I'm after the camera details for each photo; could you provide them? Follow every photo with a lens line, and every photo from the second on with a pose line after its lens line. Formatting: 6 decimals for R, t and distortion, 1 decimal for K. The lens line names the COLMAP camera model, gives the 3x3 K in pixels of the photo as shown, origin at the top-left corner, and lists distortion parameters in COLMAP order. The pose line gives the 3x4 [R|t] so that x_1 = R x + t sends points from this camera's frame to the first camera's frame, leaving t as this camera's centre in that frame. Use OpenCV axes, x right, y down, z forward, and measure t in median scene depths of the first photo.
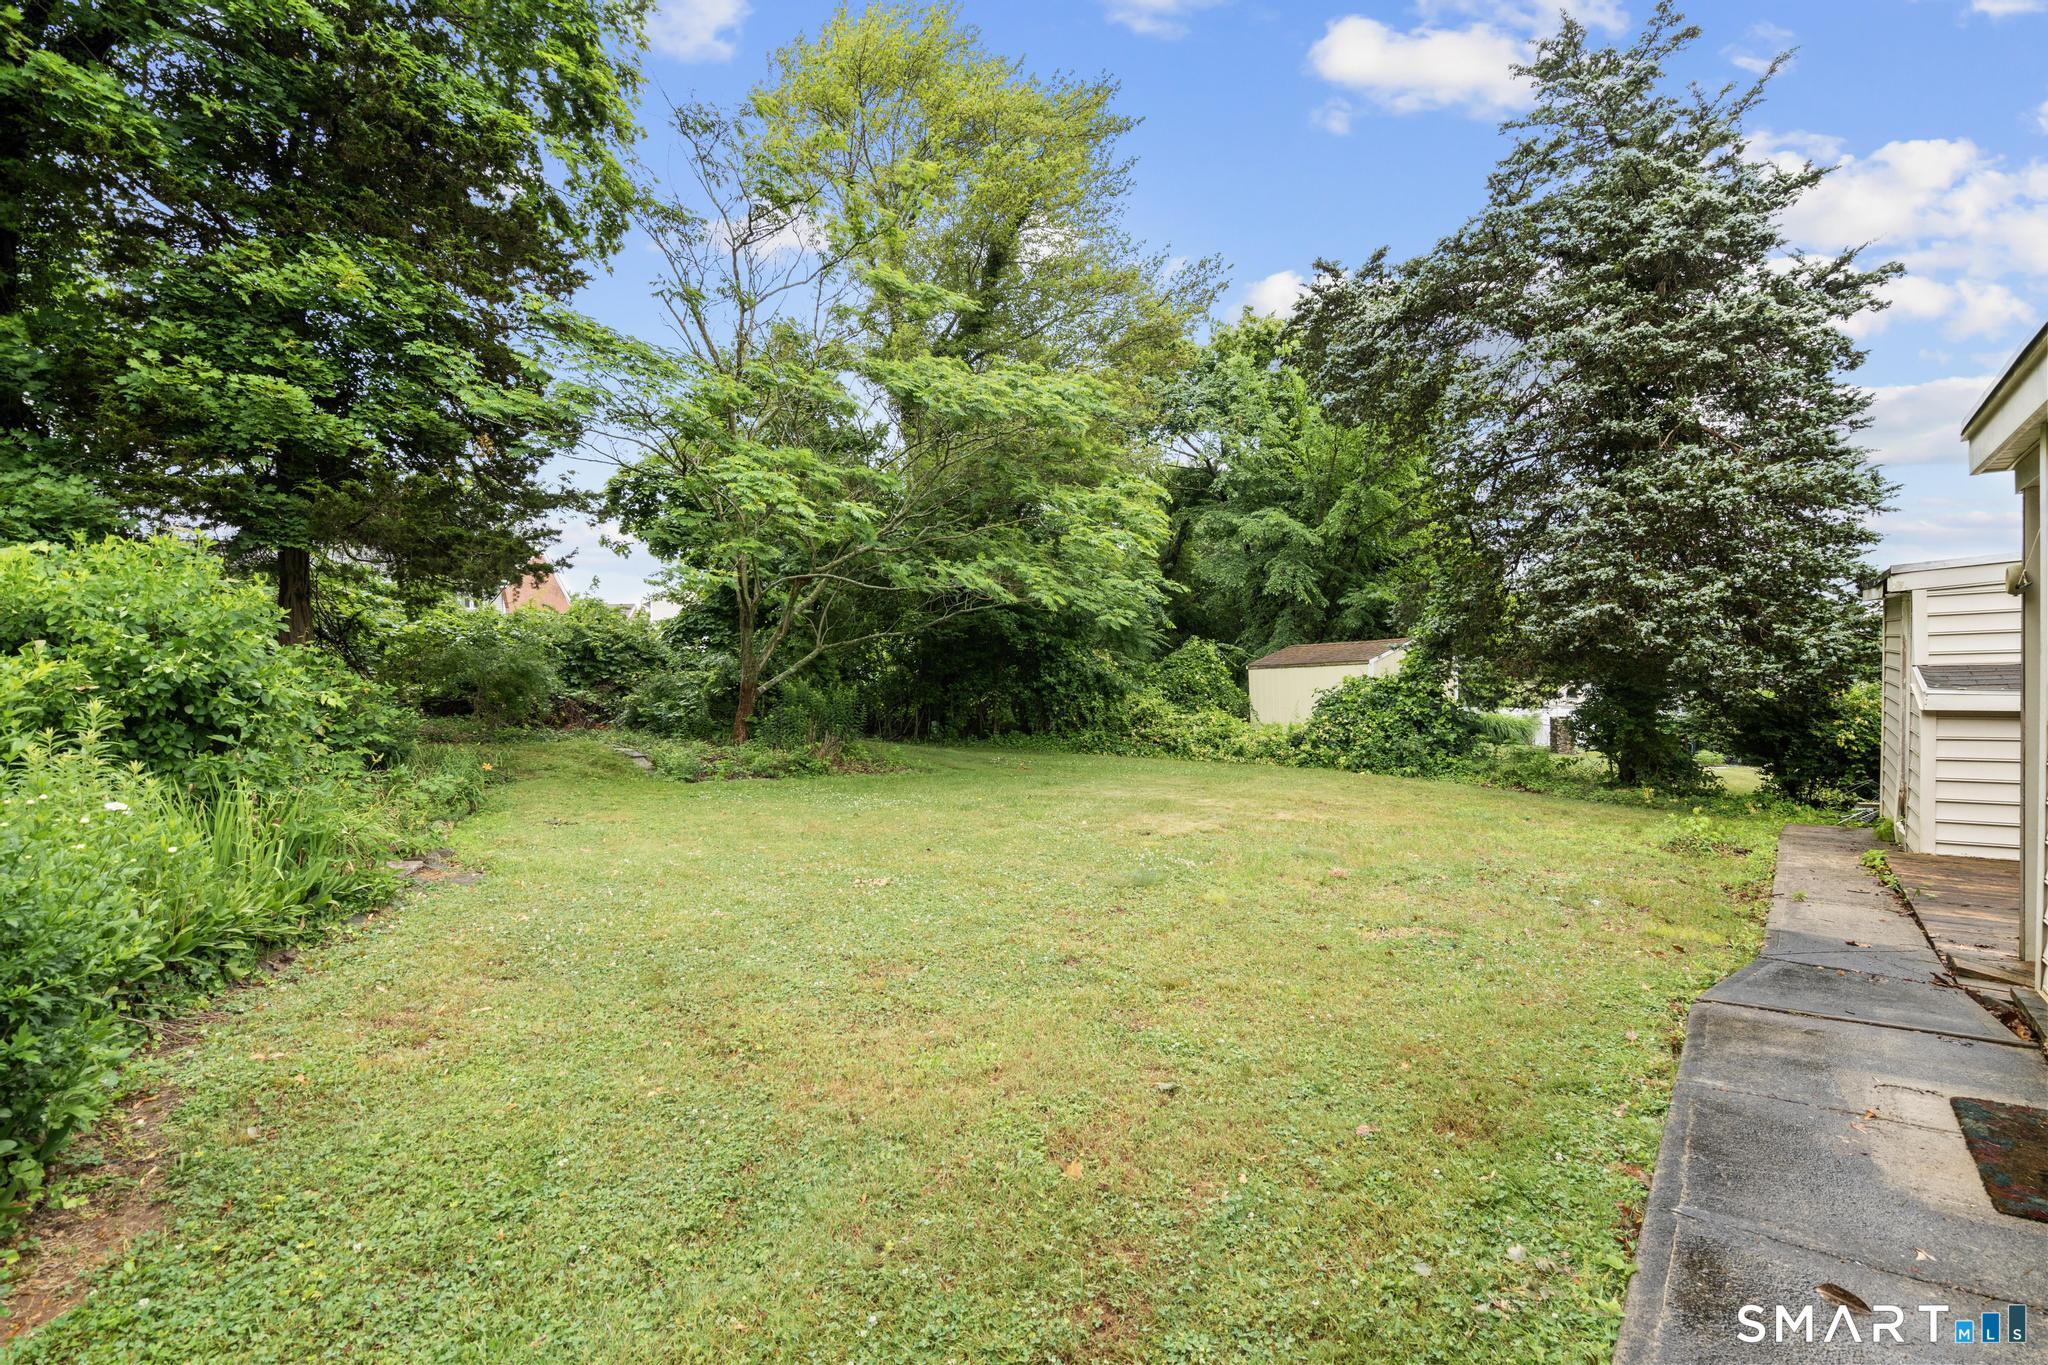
lens RADIAL K [[971.6, 0, 1018.4], [0, 971.6, 675.3], [0, 0, 1]] dist [0.001164, 0.000043]
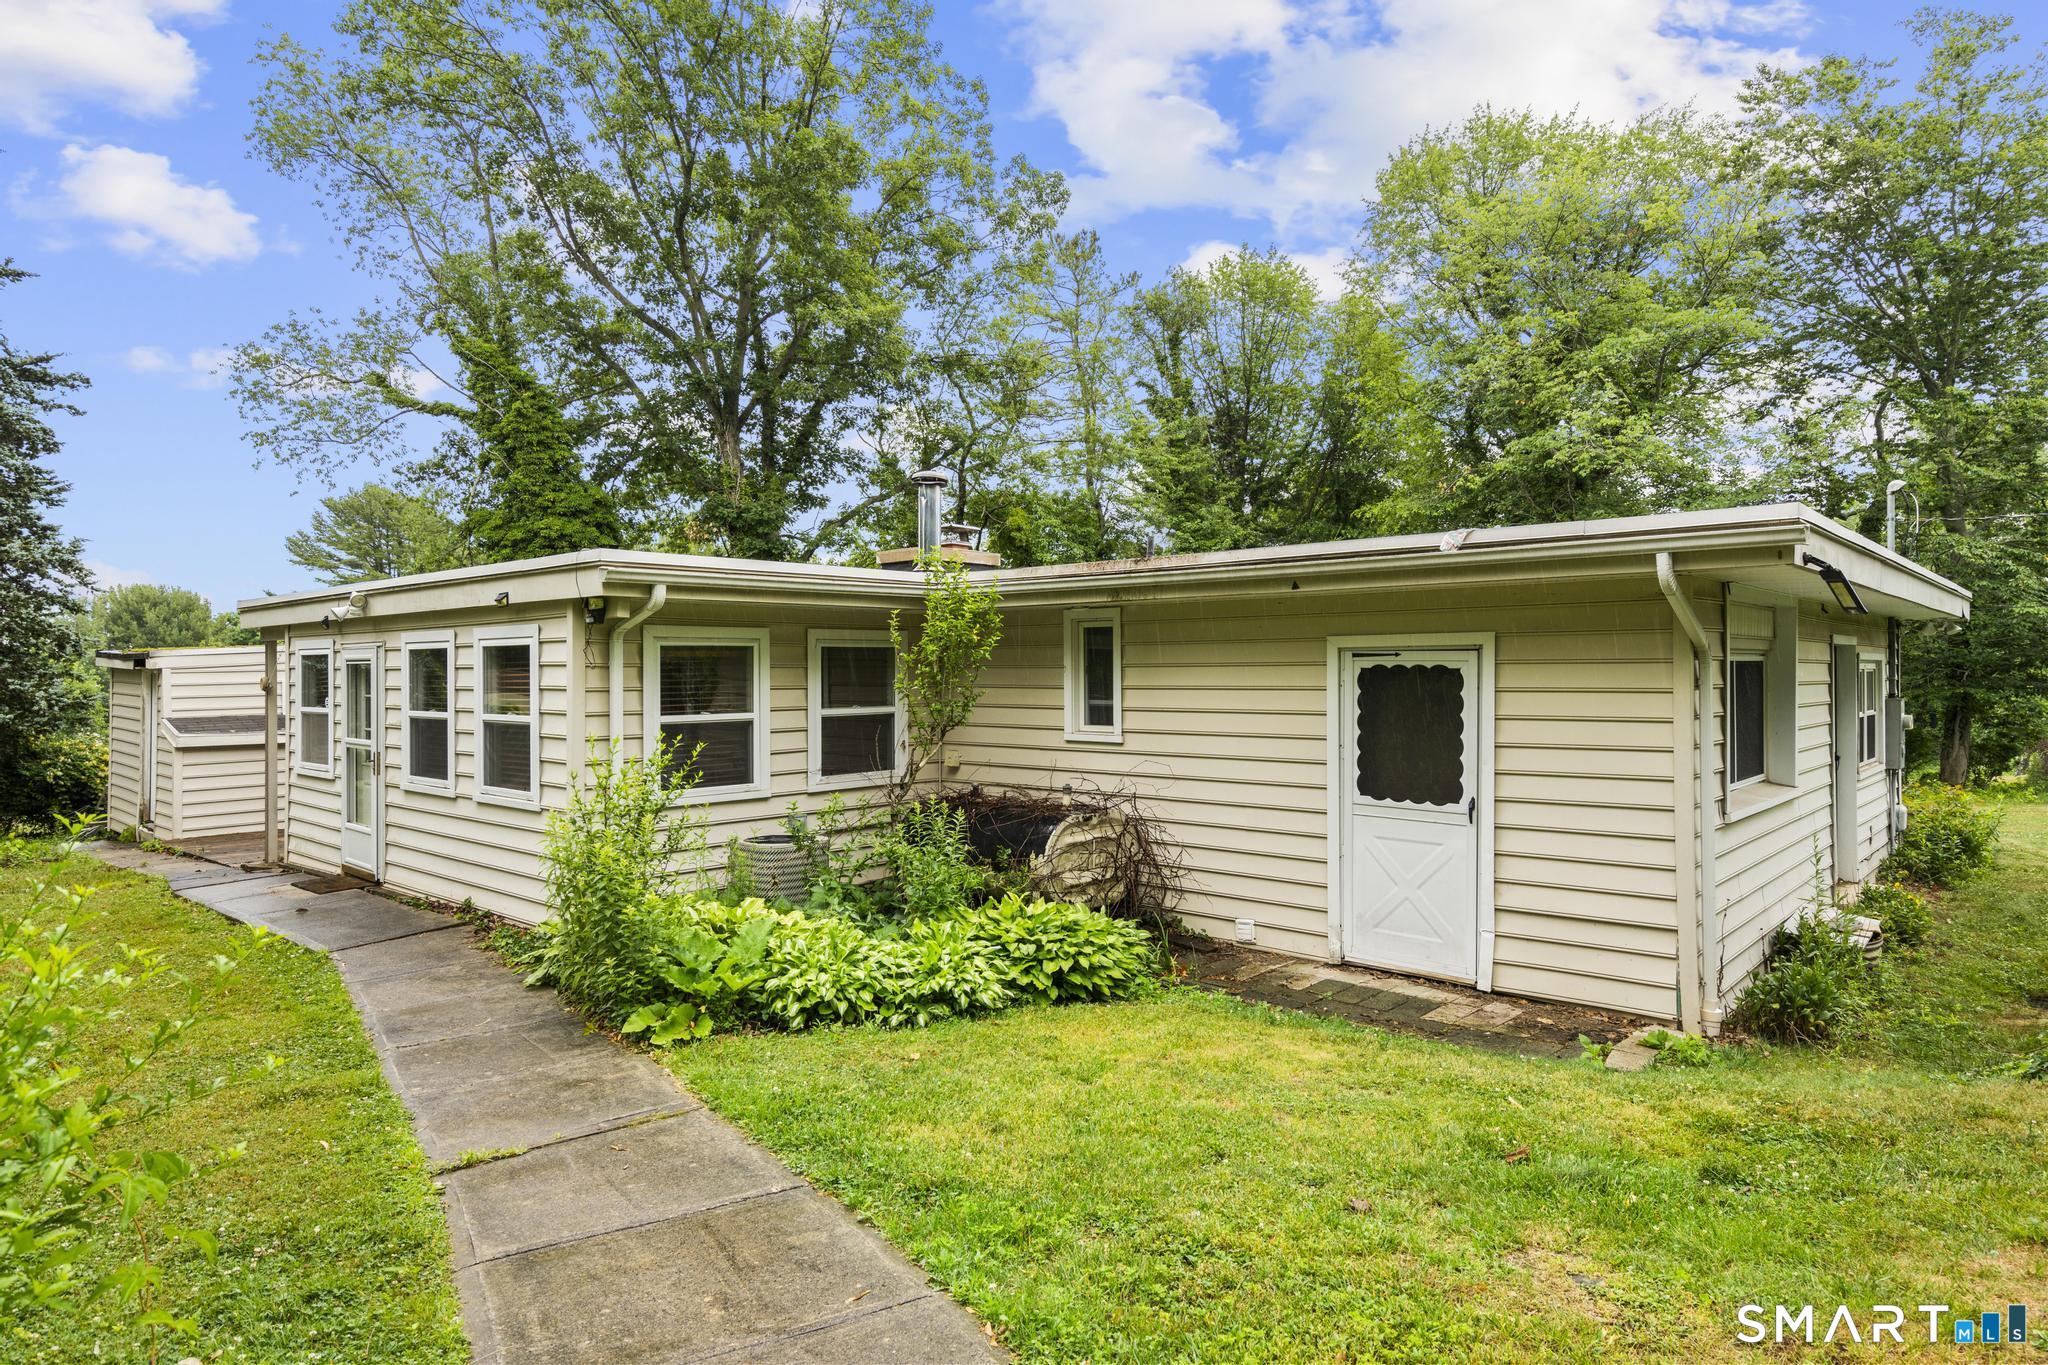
lens RADIAL K [[1215.6, 0, 1024.0], [0, 1215.6, 682.5], [0, 0, 1]] dist [0.000460, 0.000211]
pose [[0.096578, 0.009431, 0.995281, -0.536542], [0.010643, 0.999888, -0.010508, -0.020385], [-0.995269, 0.011608, 0.096466, -0.331676]]
